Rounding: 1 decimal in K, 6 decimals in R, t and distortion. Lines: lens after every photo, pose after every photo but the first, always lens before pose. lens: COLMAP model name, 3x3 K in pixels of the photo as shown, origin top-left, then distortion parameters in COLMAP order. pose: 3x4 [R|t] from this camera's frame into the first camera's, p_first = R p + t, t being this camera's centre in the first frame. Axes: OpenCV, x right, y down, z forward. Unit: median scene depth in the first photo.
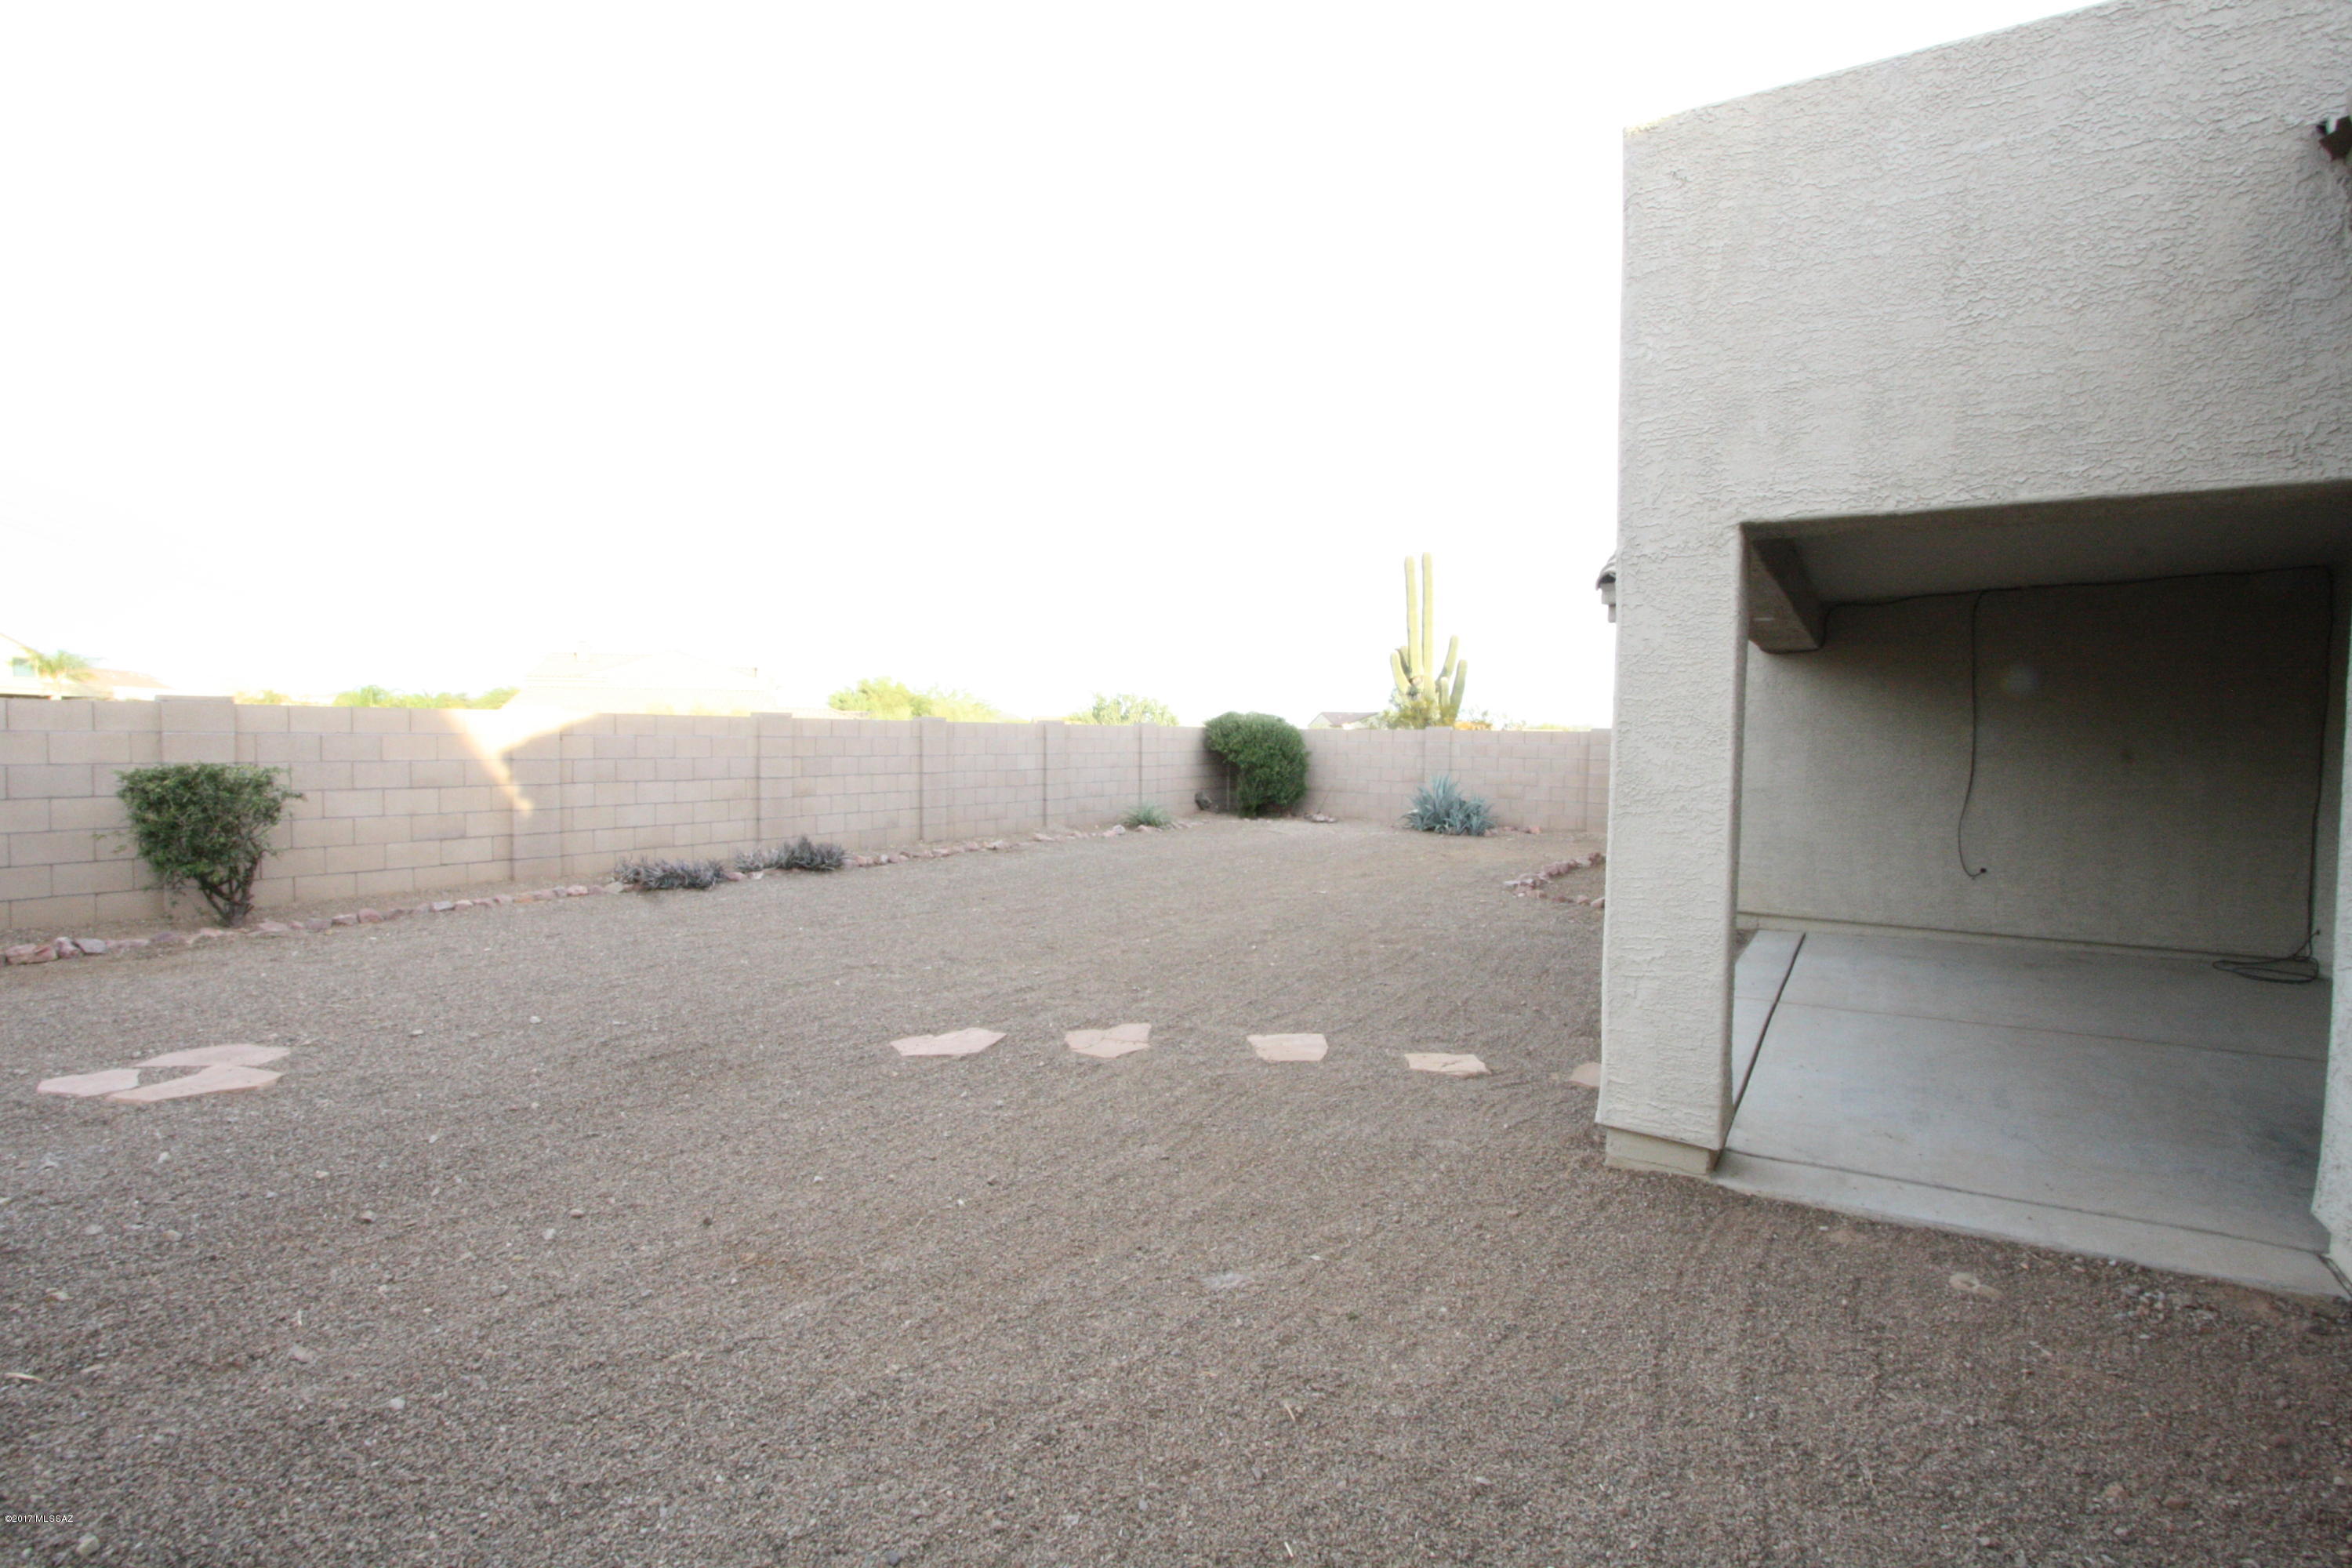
lens RADIAL K [[1090.8, 0, 1162.6], [0, 1090.8, 784.4], [0, 0, 1]] dist [-0.021322, 0.002971]
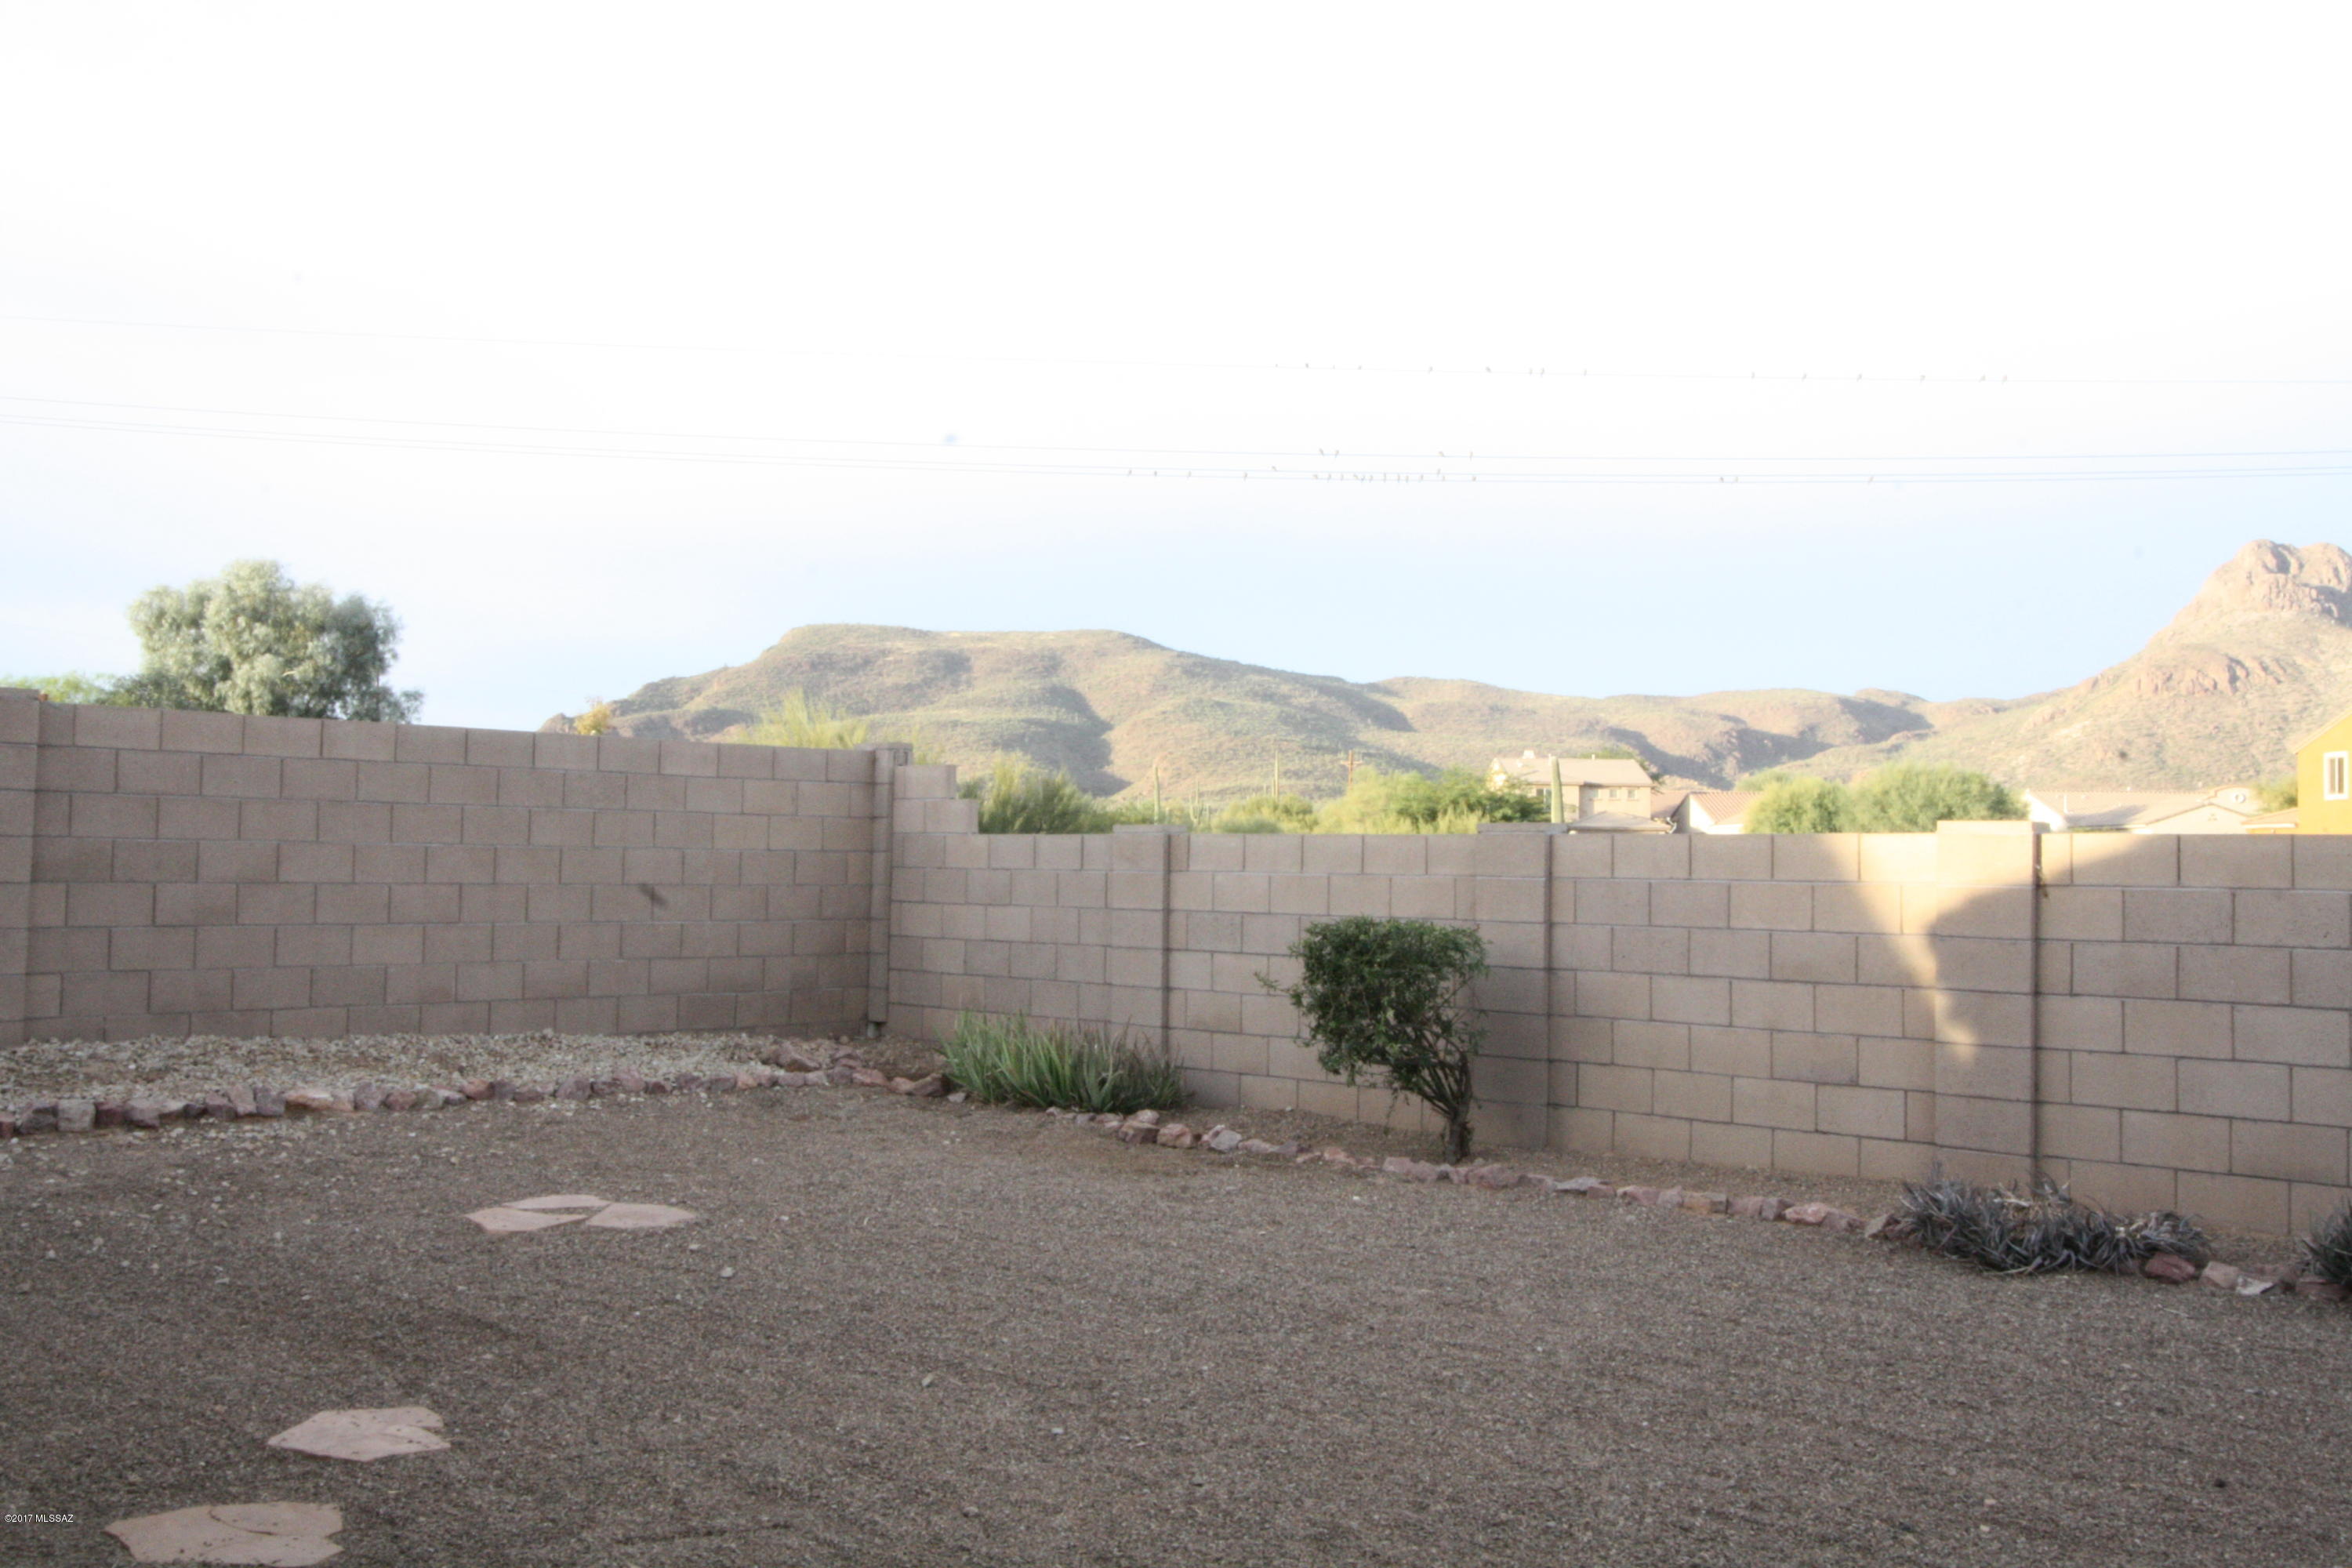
lens RADIAL K [[2200.6, 0, 1174.2], [0, 2200.6, 786.3], [0, 0, 1]] dist [0.016665, 0.000000]
pose [[-0.200625, -0.050758, -0.978352, 0.450294], [-0.057183, 0.997561, -0.040028, -0.031734], [0.977998, 0.047915, -0.203038, 0.898898]]
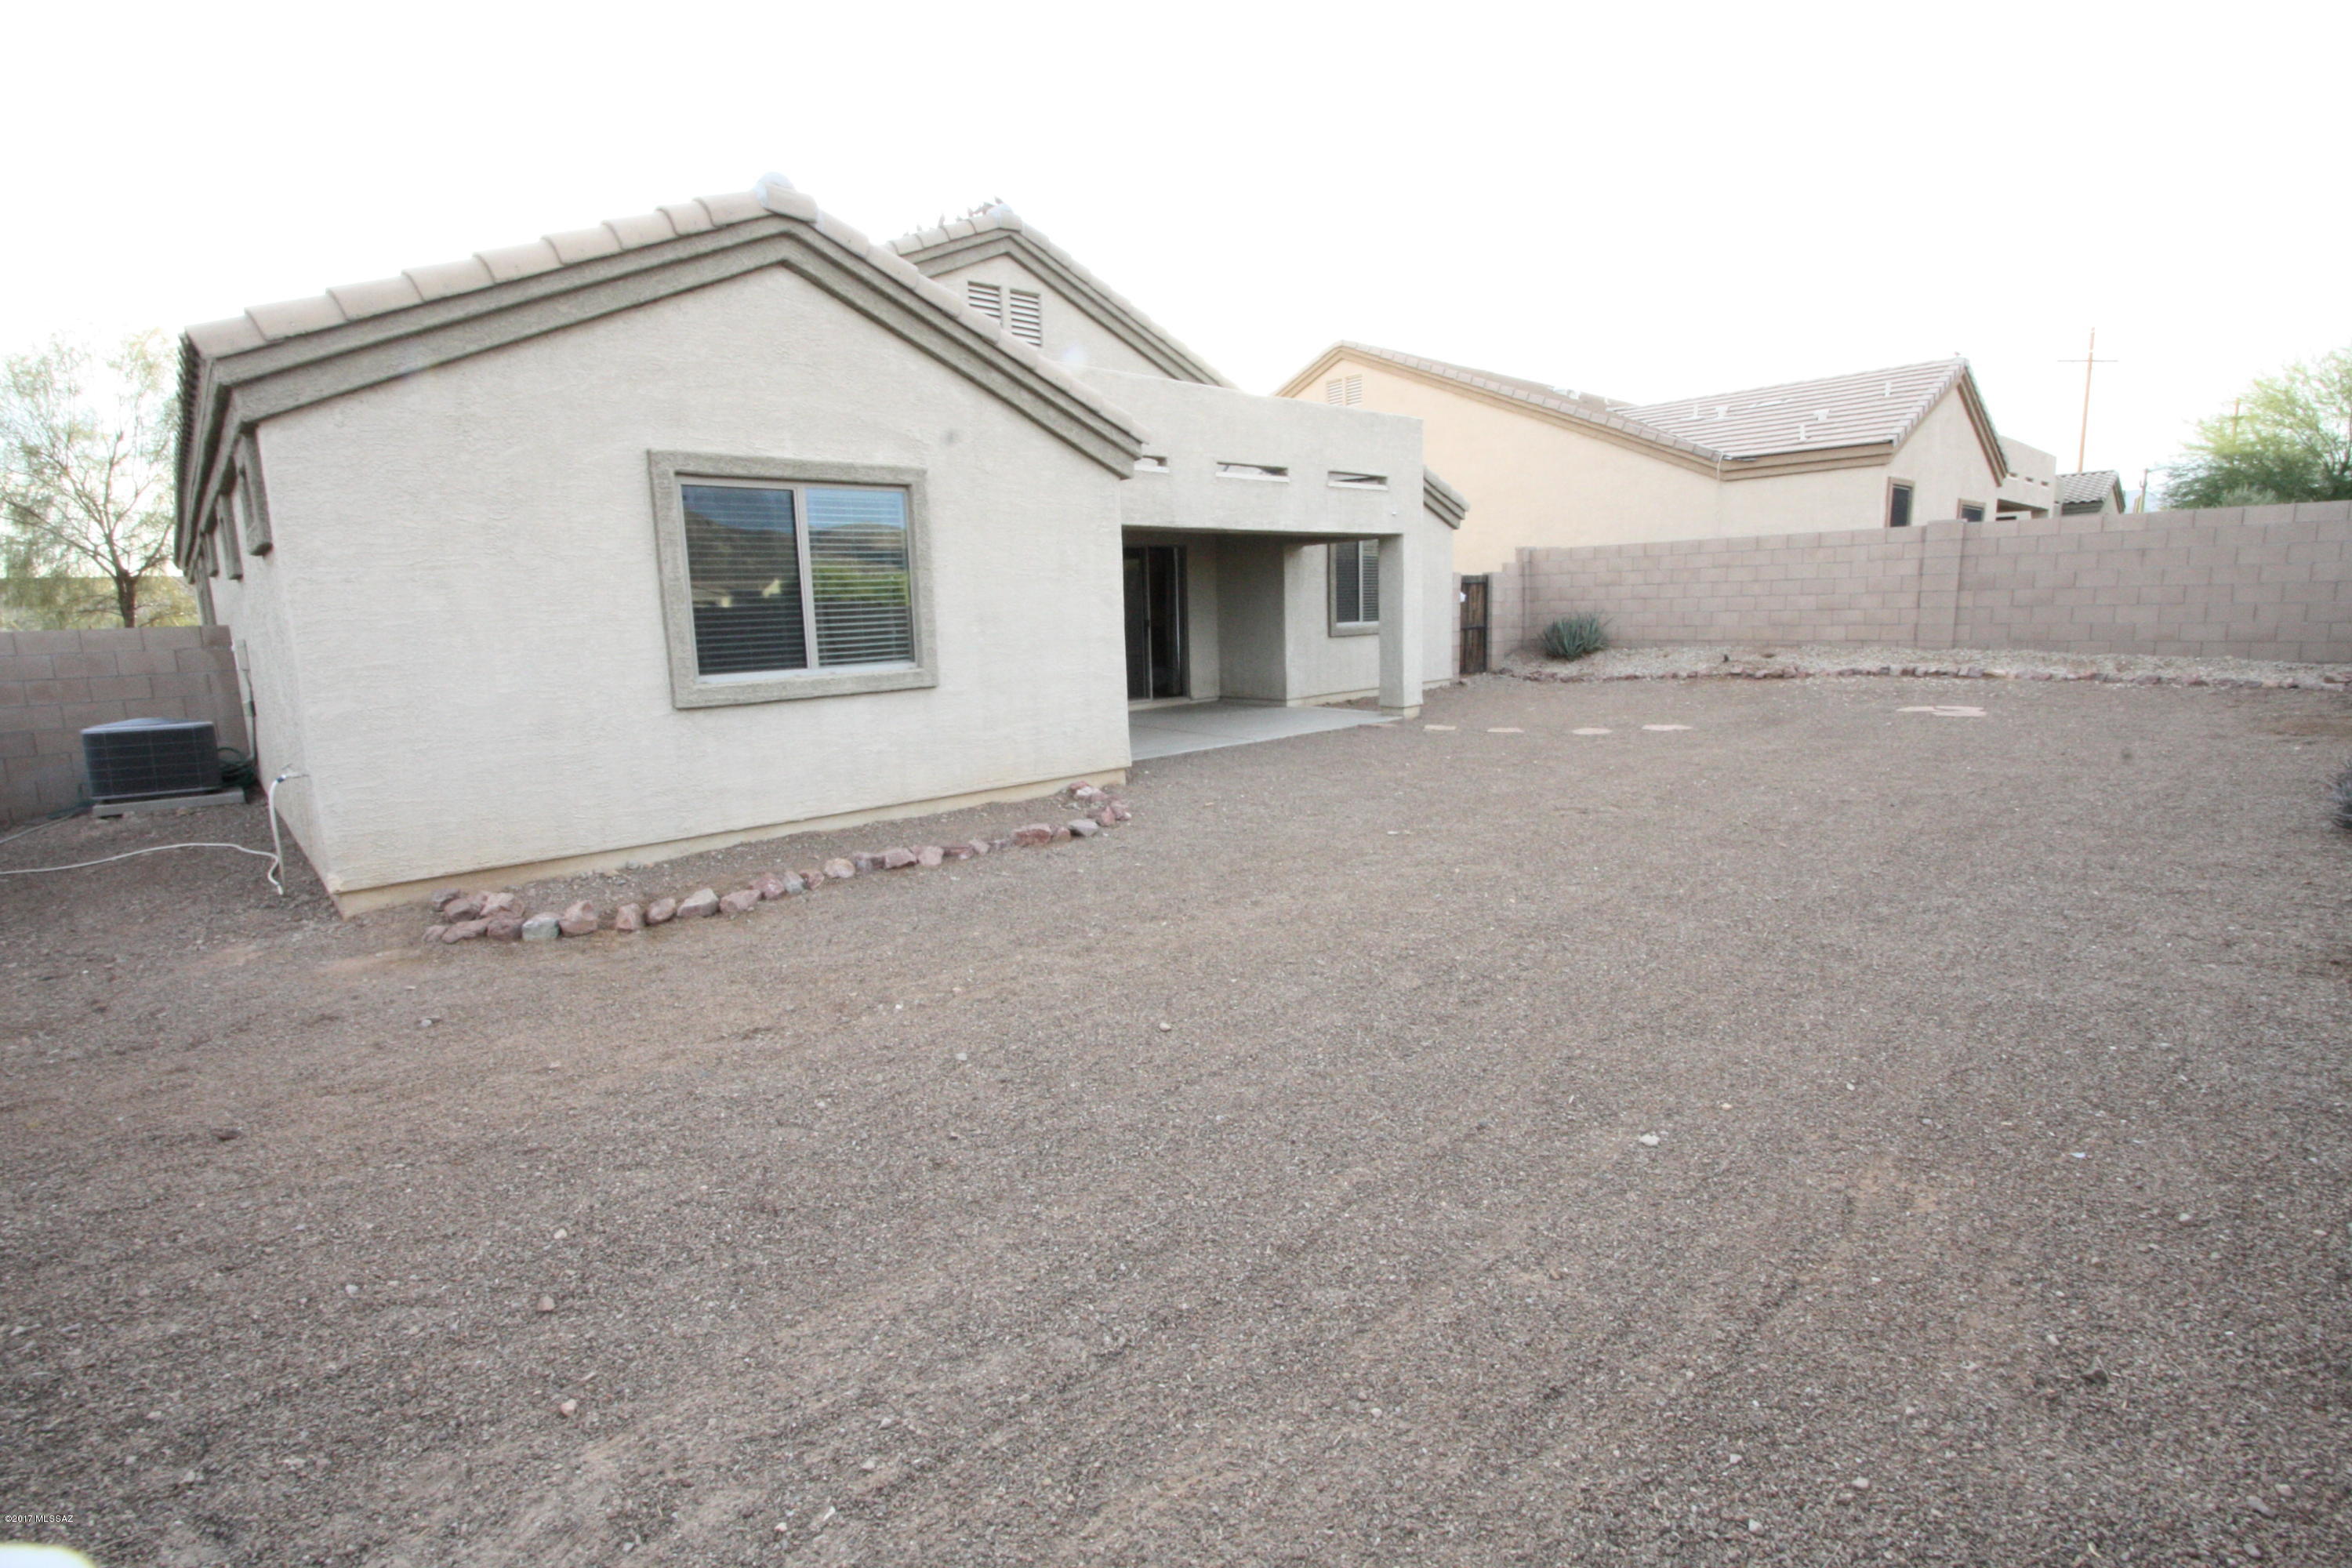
lens RADIAL K [[1090.8, 0, 1175.8], [0, 1090.8, 783.4], [0, 0, 1]] dist [-0.021322, 0.002971]
pose [[-0.968557, -0.018942, 0.248070, 0.138567], [0.033358, 0.978207, 0.204934, -0.077858], [-0.246546, 0.206765, -0.946817, 1.880506]]
